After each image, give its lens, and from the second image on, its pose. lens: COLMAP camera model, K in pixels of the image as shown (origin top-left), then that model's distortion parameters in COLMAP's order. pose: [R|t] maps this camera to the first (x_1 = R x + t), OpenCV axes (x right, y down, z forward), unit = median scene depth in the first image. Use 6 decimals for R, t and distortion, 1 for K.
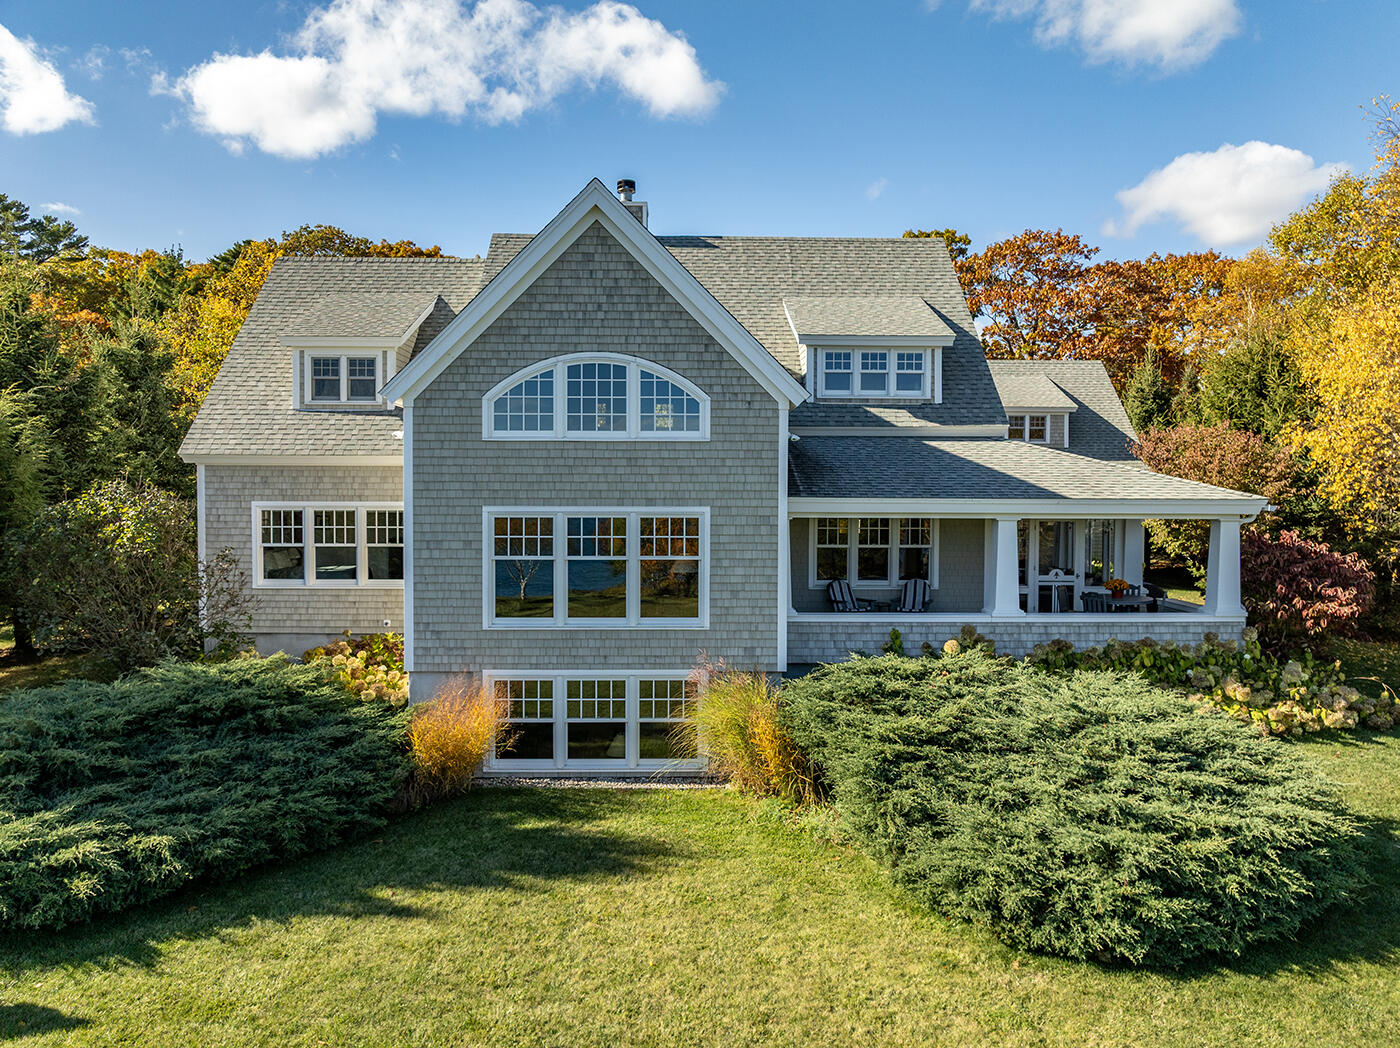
lens RADIAL K [[1002.1, 0, 700.2], [0, 1002.1, 523.4], [0, 0, 1]] dist [-0.034078, 0.005963]
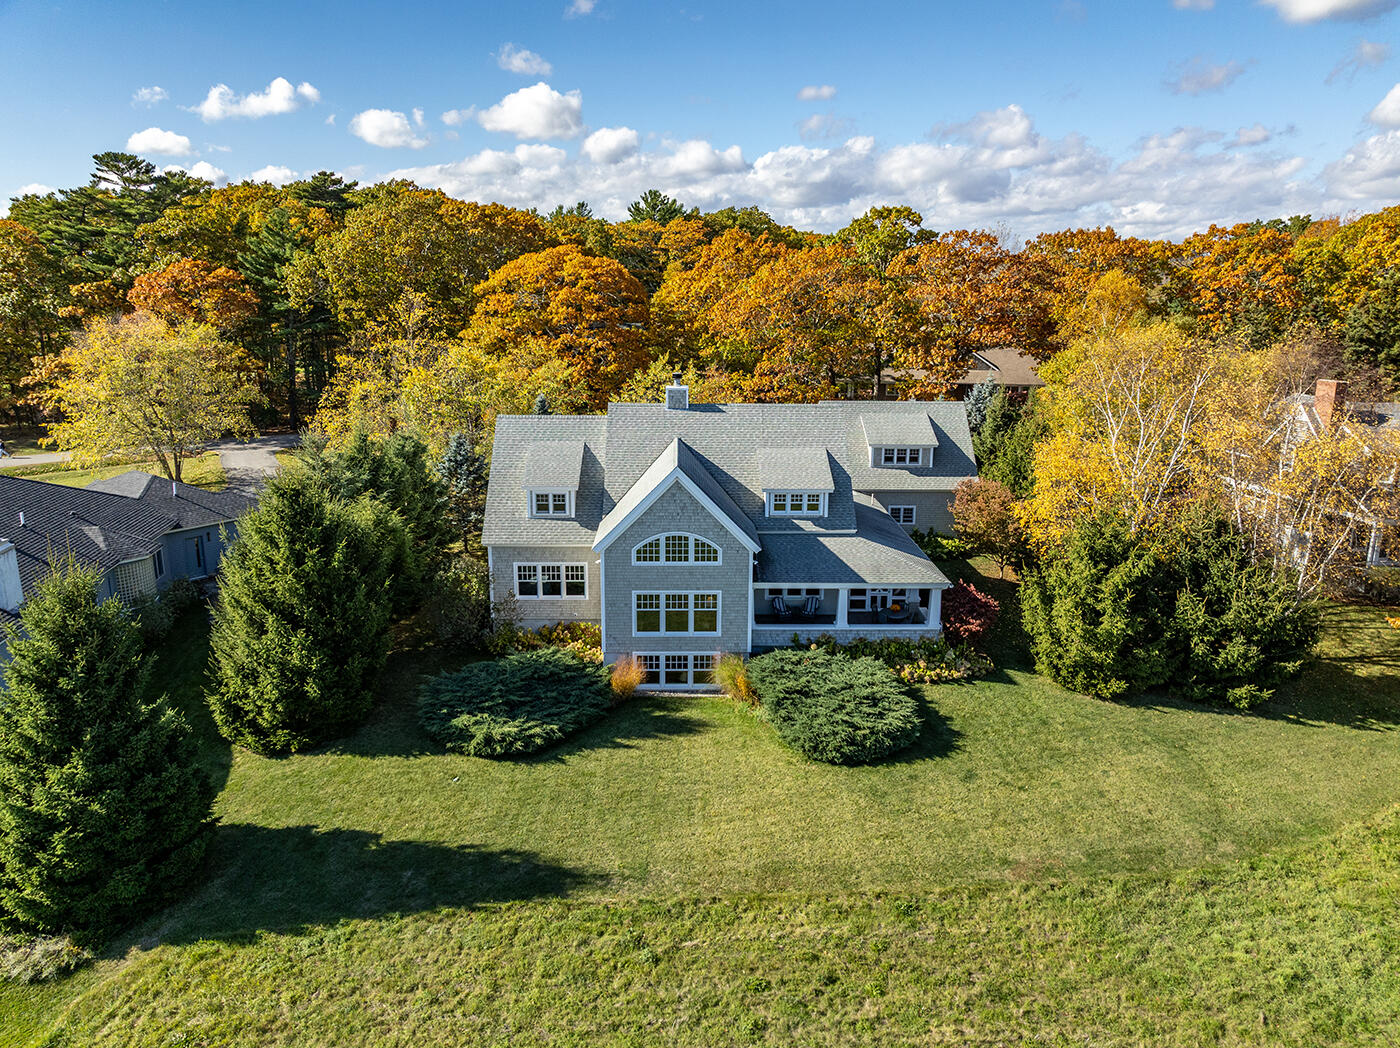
lens RADIAL K [[1002.1, 0, 699.5], [0, 1002.1, 524.5], [0, 0, 1]] dist [-0.034078, 0.005963]
pose [[0.999995, 0.003066, -0.001238, -0.043708], [-0.002759, 0.980074, 0.198612, -0.684877], [0.001822, -0.198607, 0.980078, -1.453957]]
